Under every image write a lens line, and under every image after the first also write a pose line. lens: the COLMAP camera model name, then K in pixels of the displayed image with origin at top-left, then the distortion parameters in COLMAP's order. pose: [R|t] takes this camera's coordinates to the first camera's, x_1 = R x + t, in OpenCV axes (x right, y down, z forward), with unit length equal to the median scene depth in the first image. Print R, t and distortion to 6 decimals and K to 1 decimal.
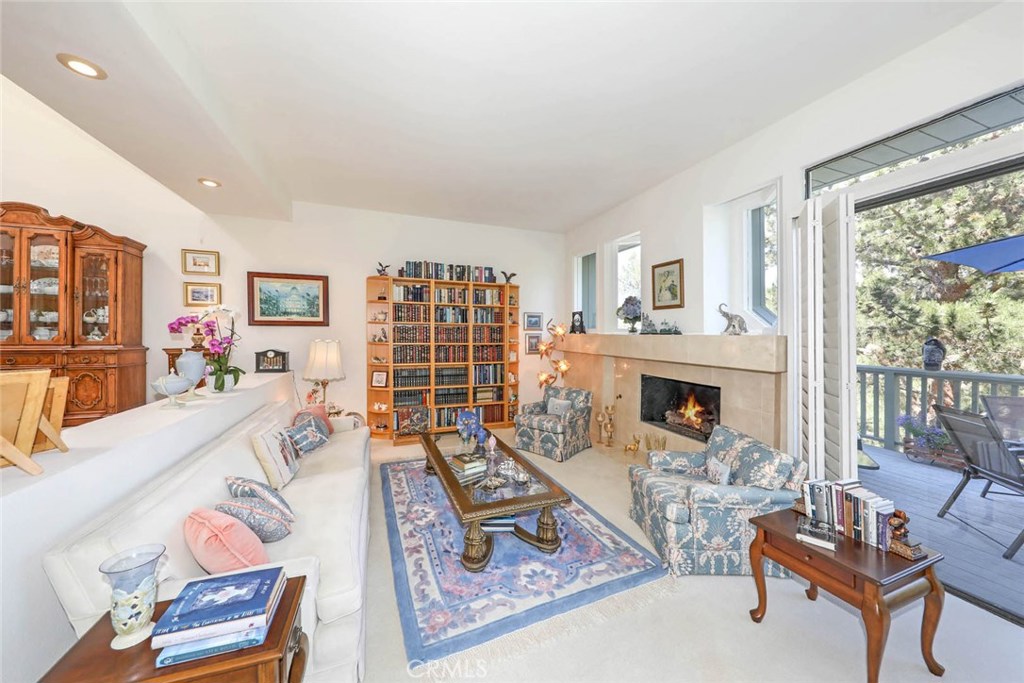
lens RADIAL K [[326.2, 0, 513.4], [0, 326.2, 340.1], [0, 0, 1]] dist [-0.000465, -0.000015]
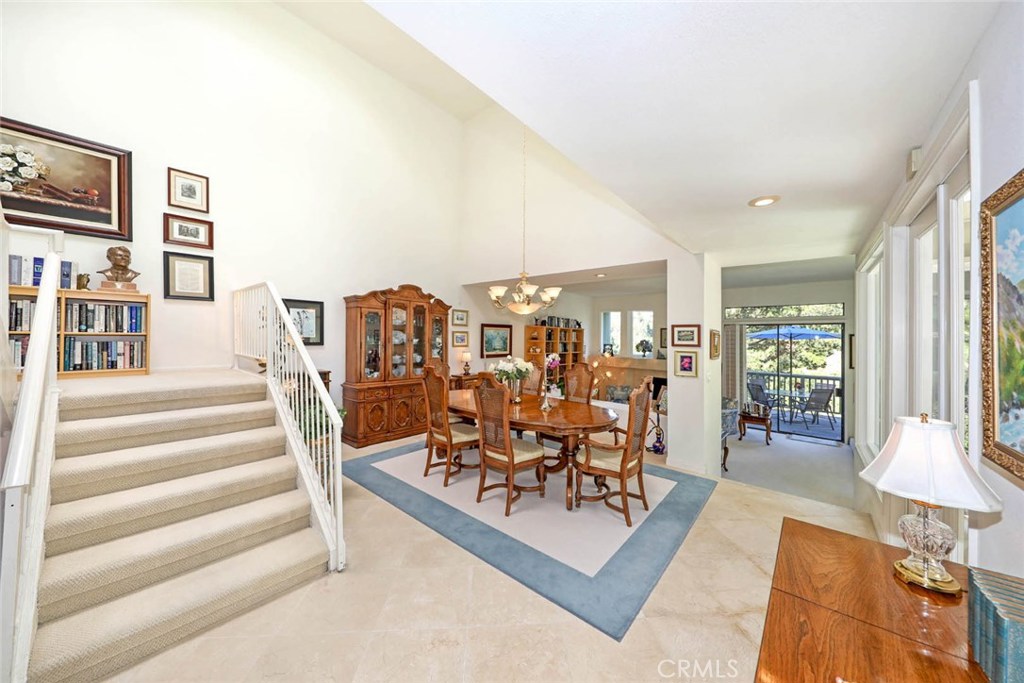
lens RADIAL K [[348.4, 0, 512.4], [0, 348.4, 342.8], [0, 0, 1]] dist [-0.000020, 0.000018]
pose [[0.865729, -0.000613, 0.500513, -1.445406], [-0.003285, 0.999971, 0.006906, -0.123867], [-0.500503, -0.007623, 0.865701, -0.479848]]
